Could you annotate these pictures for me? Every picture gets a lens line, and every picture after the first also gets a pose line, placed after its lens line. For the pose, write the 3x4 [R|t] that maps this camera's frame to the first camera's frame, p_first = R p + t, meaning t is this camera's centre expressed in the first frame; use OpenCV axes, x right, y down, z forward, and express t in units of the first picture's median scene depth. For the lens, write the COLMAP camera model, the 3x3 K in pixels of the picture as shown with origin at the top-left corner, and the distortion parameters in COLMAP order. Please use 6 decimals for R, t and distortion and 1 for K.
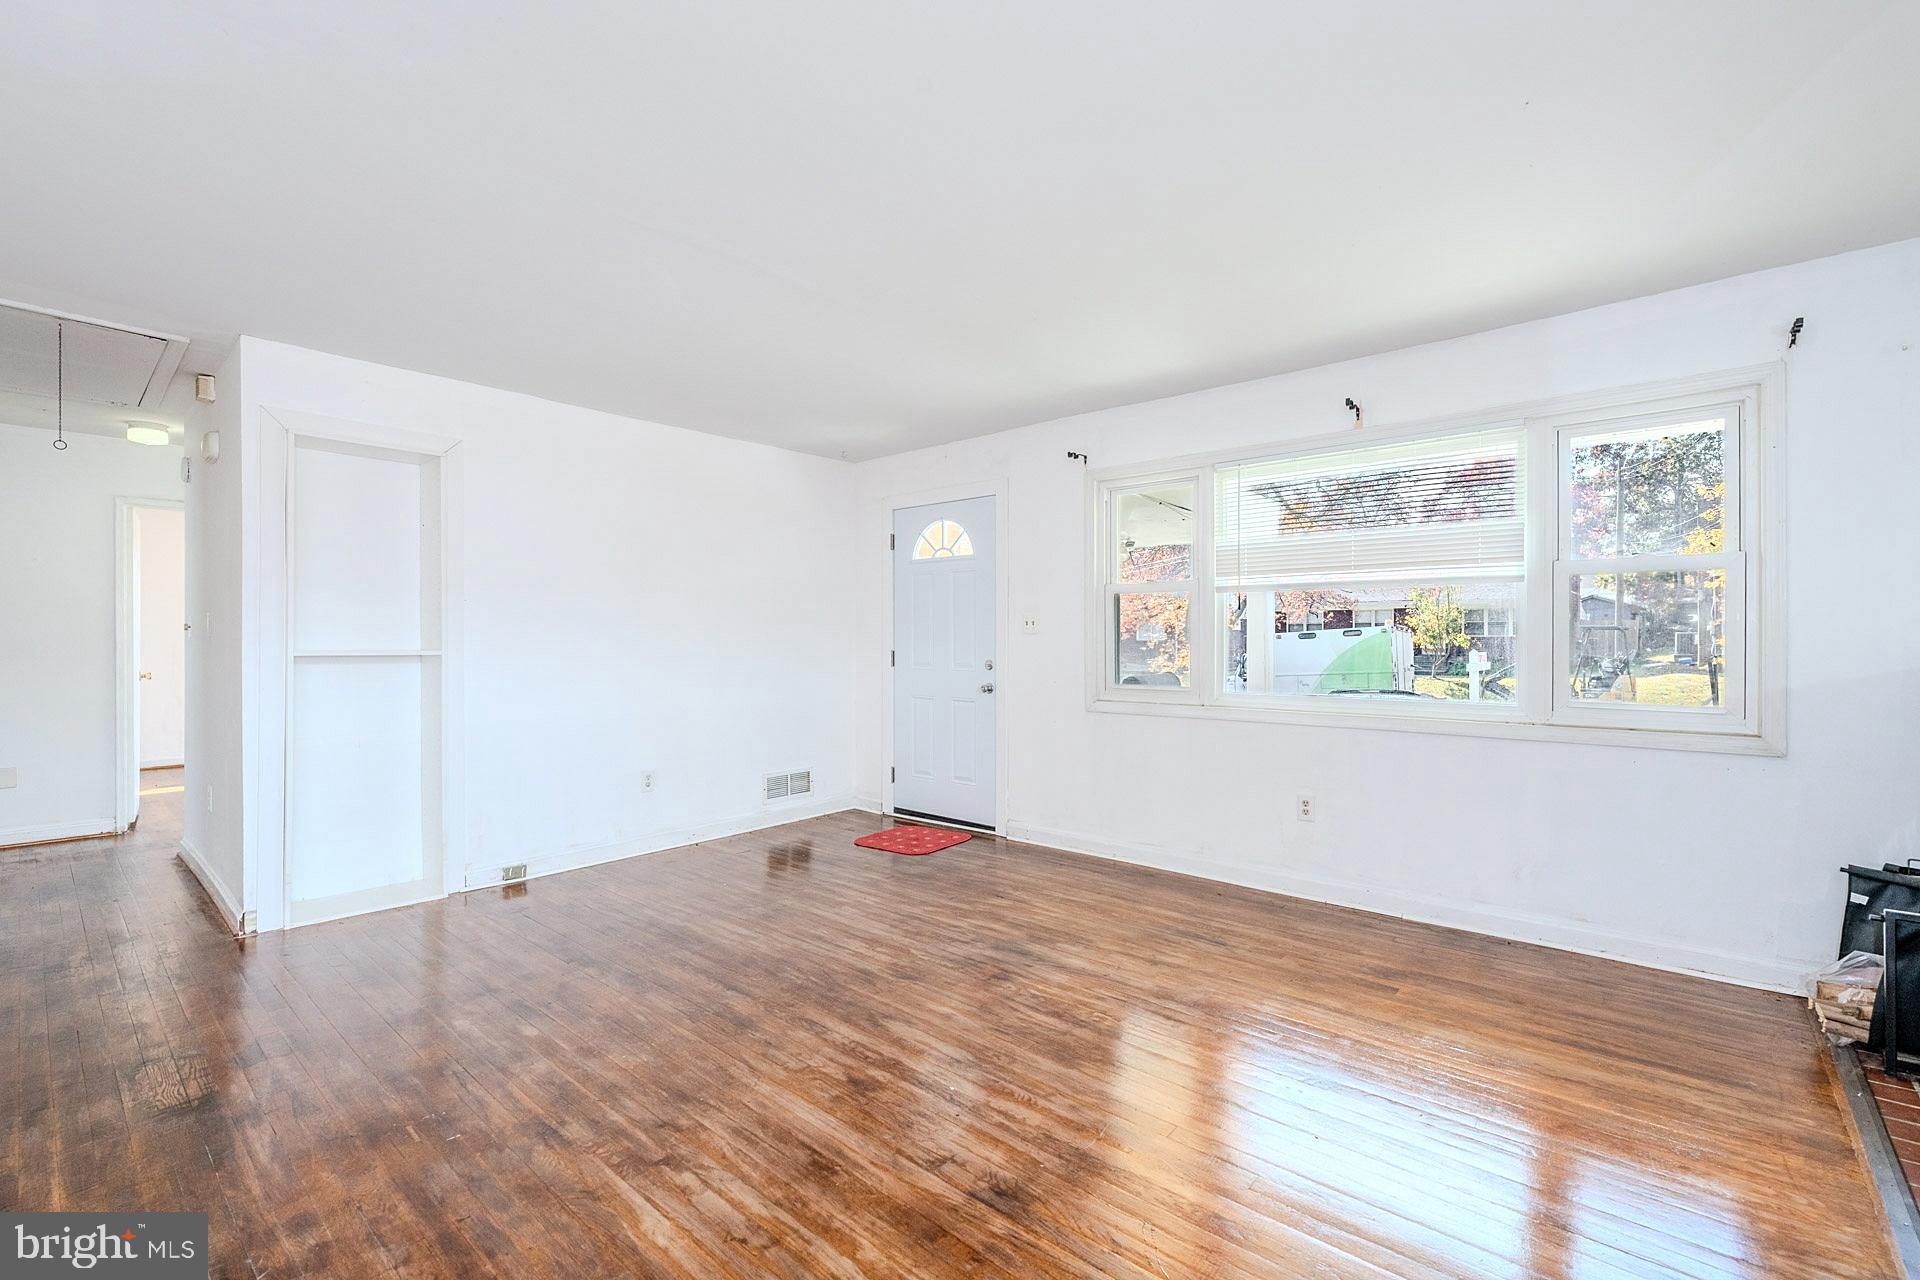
lens RADIAL K [[823.3, 0, 961.8], [0, 823.3, 639.5], [0, 0, 1]] dist [-0.002633, -0.000066]
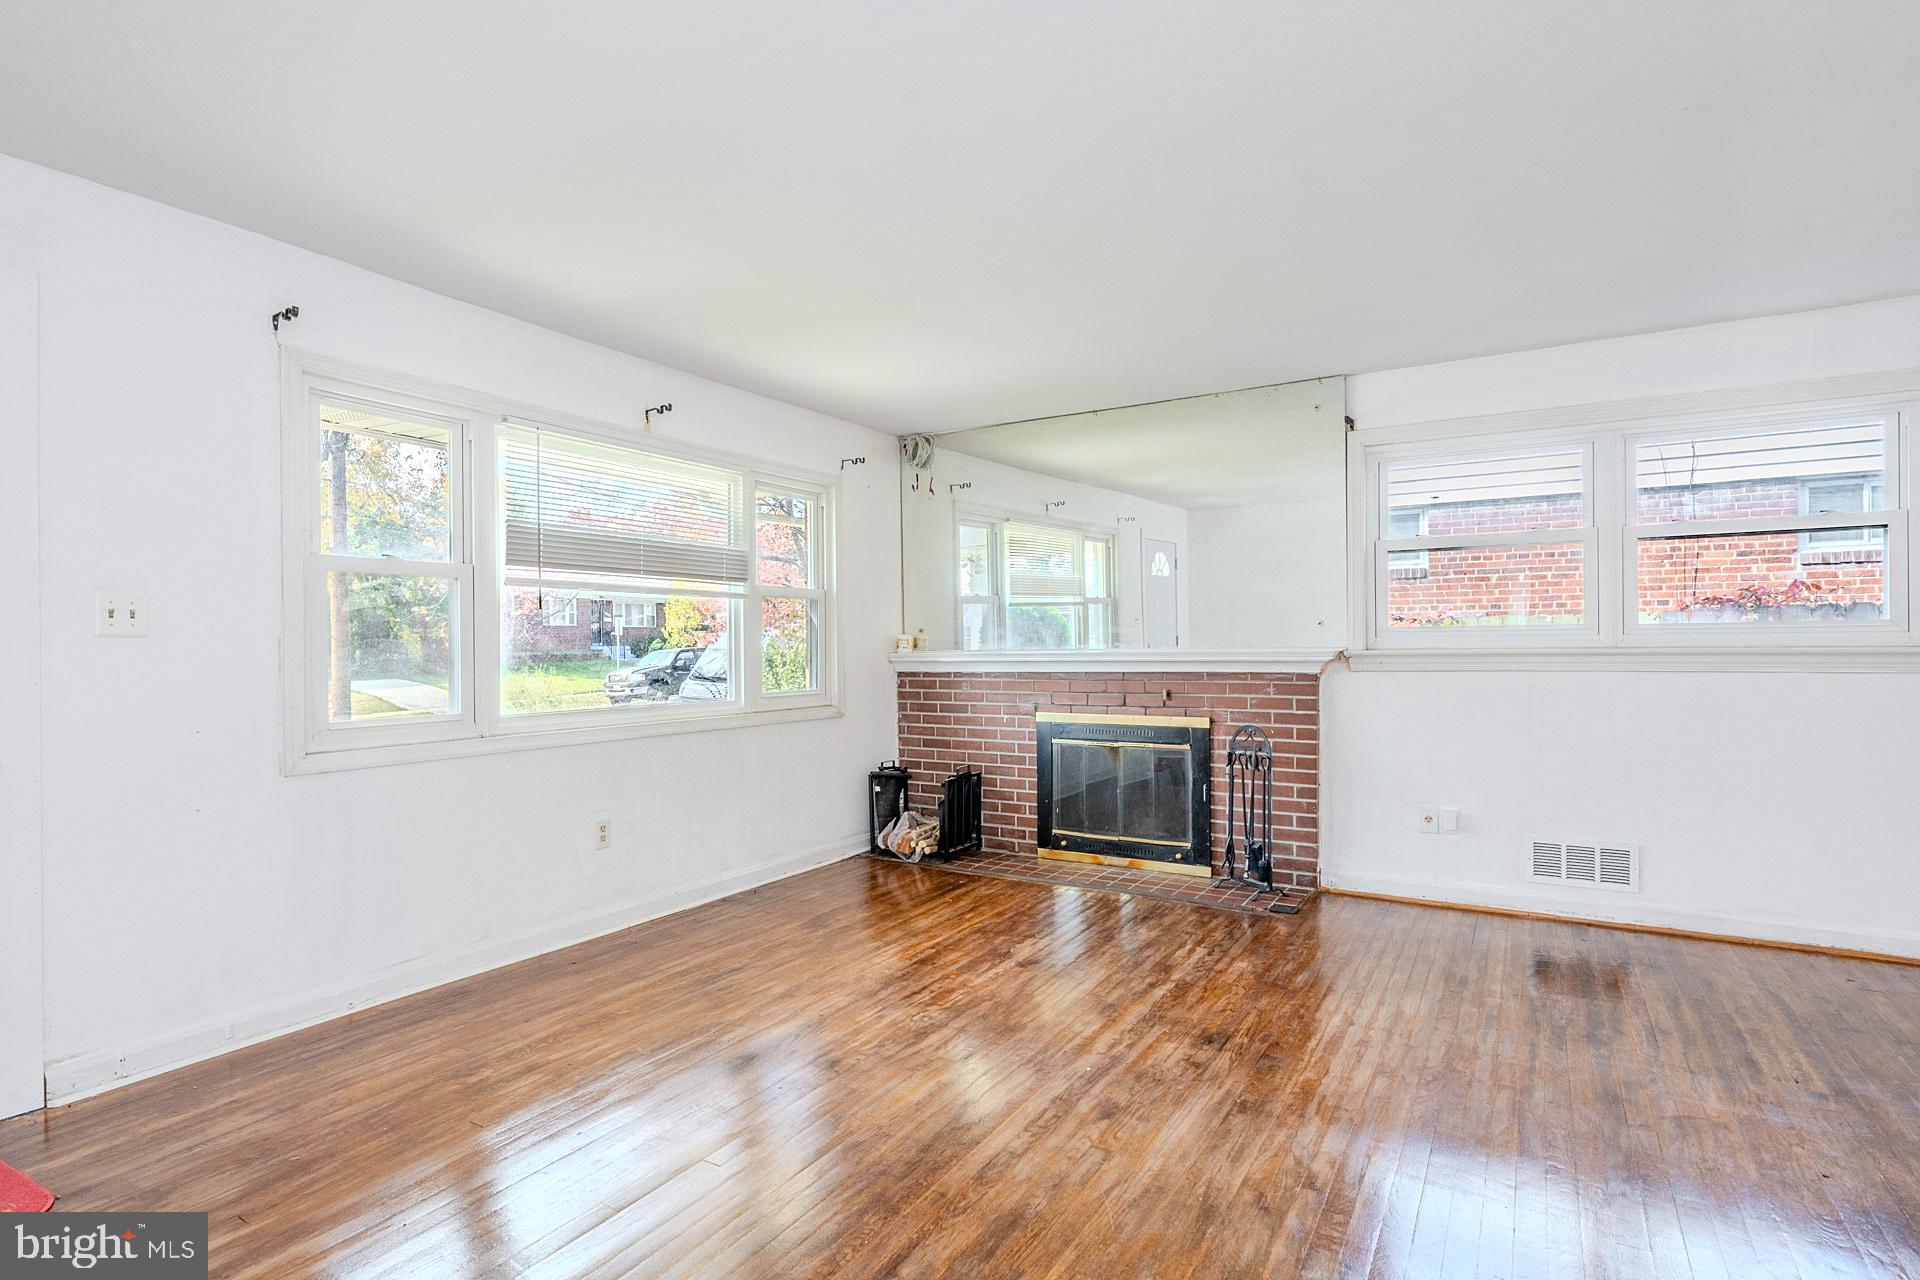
lens RADIAL K [[986.8, 0, 960.8], [0, 986.8, 642.4], [0, 0, 1]] dist [-0.003959, -0.000325]
pose [[-0.189598, 0.005818, 0.981845, -0.858941], [0.008511, 0.999955, -0.004281, 0.004253], [-0.981825, 0.007545, -0.189639, 0.982974]]
